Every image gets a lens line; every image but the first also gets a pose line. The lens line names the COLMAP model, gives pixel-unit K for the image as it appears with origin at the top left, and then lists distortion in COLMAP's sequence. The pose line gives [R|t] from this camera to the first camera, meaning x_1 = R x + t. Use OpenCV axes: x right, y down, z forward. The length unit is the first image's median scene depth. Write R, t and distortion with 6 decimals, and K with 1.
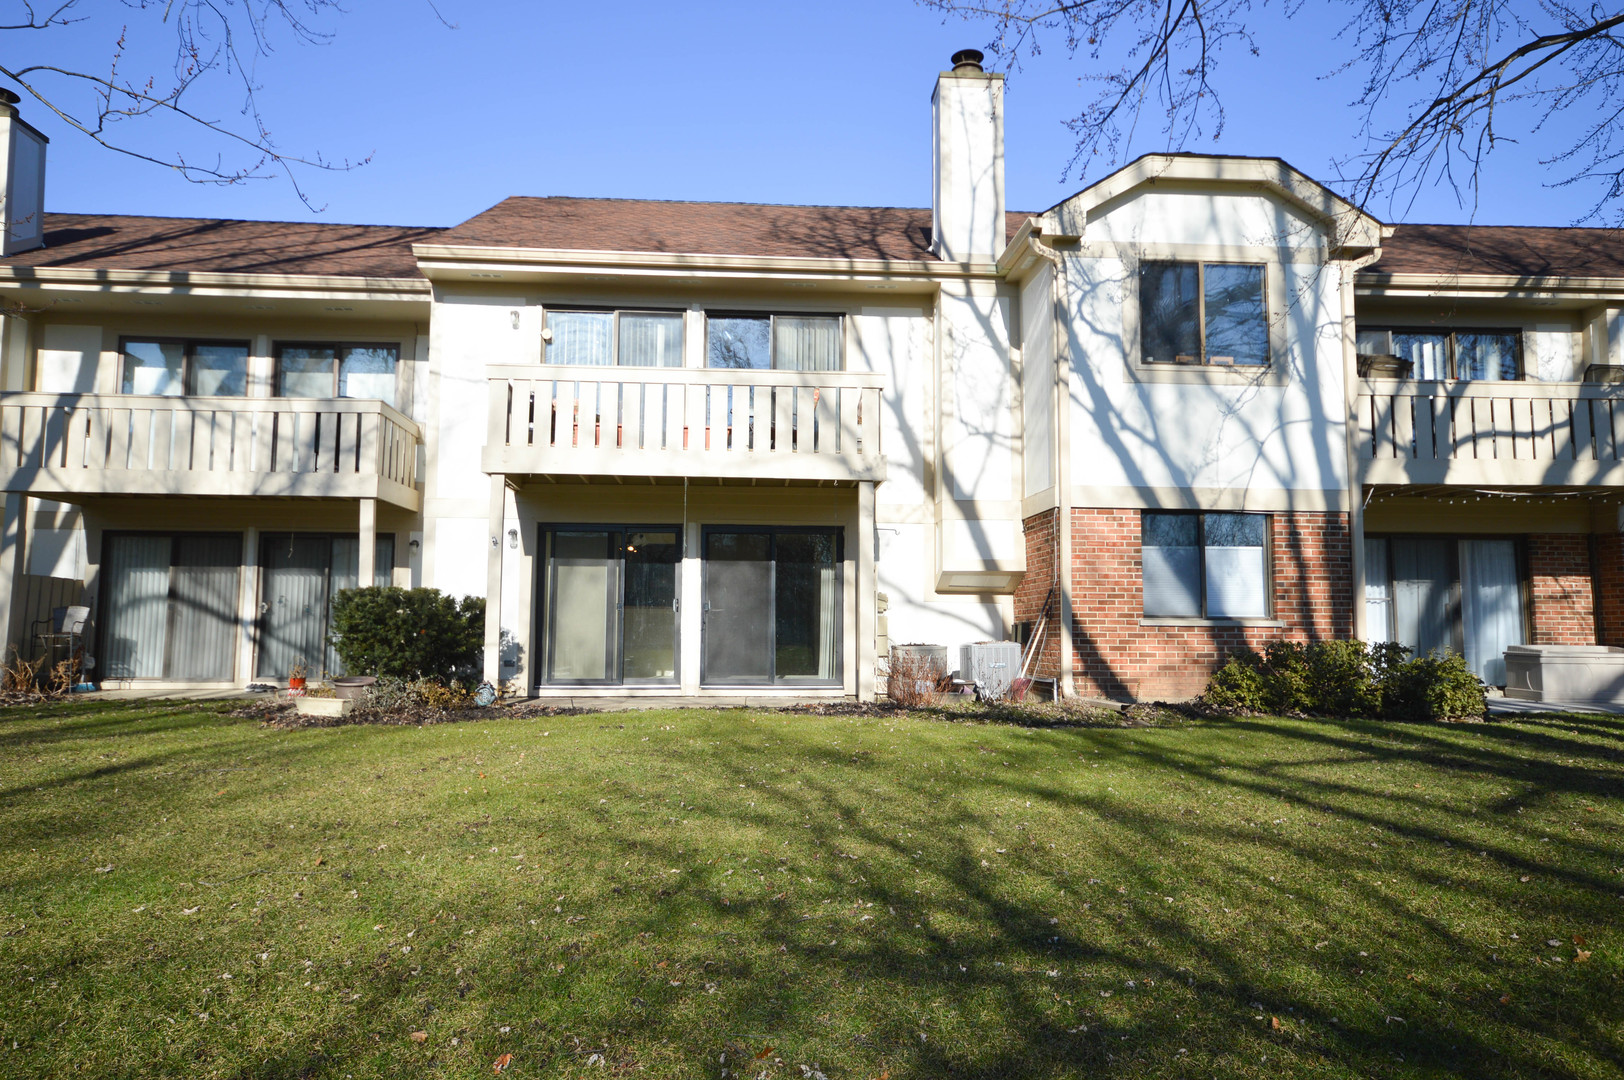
lens RADIAL K [[985.8, 0, 809.2], [0, 985.8, 541.7], [0, 0, 1]] dist [-0.005971, 0.001873]
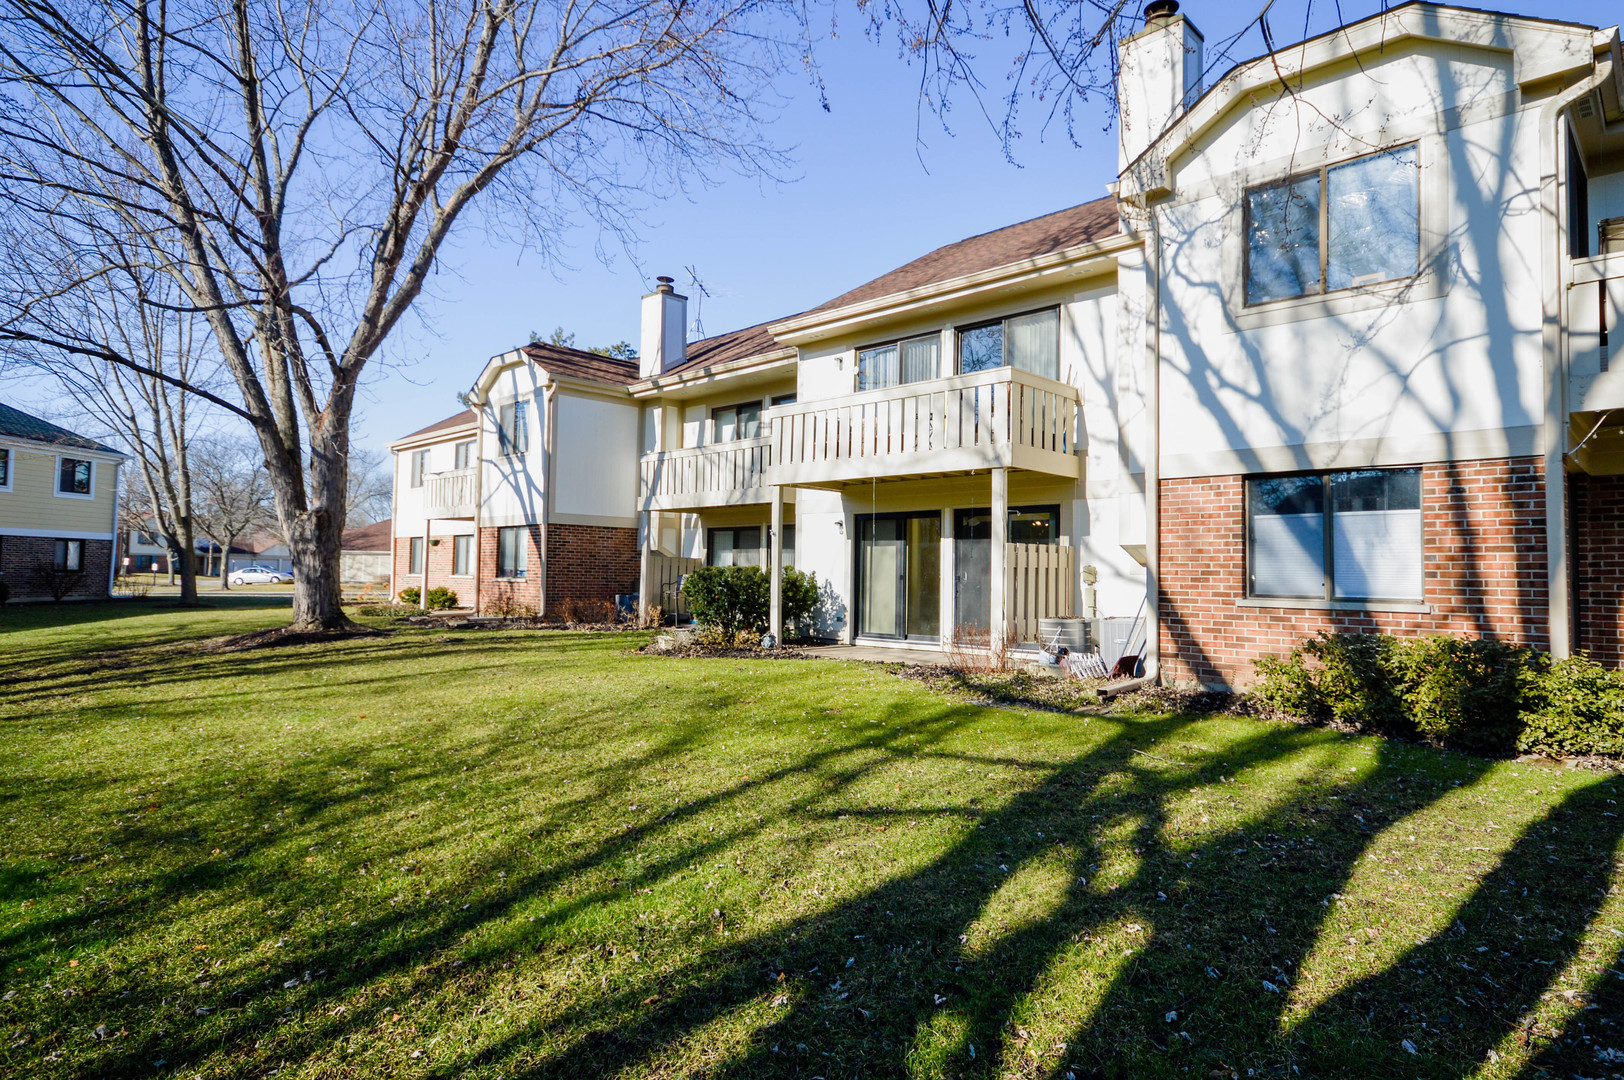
lens RADIAL K [[863.3, 0, 810.1], [0, 863.3, 538.7], [0, 0, 1]] dist [-0.000399, -0.002093]
pose [[0.689433, -0.027702, -0.723820, 0.621735], [0.053165, 0.998508, 0.012425, -0.005883], [0.722396, -0.047048, 0.689877, 0.179784]]
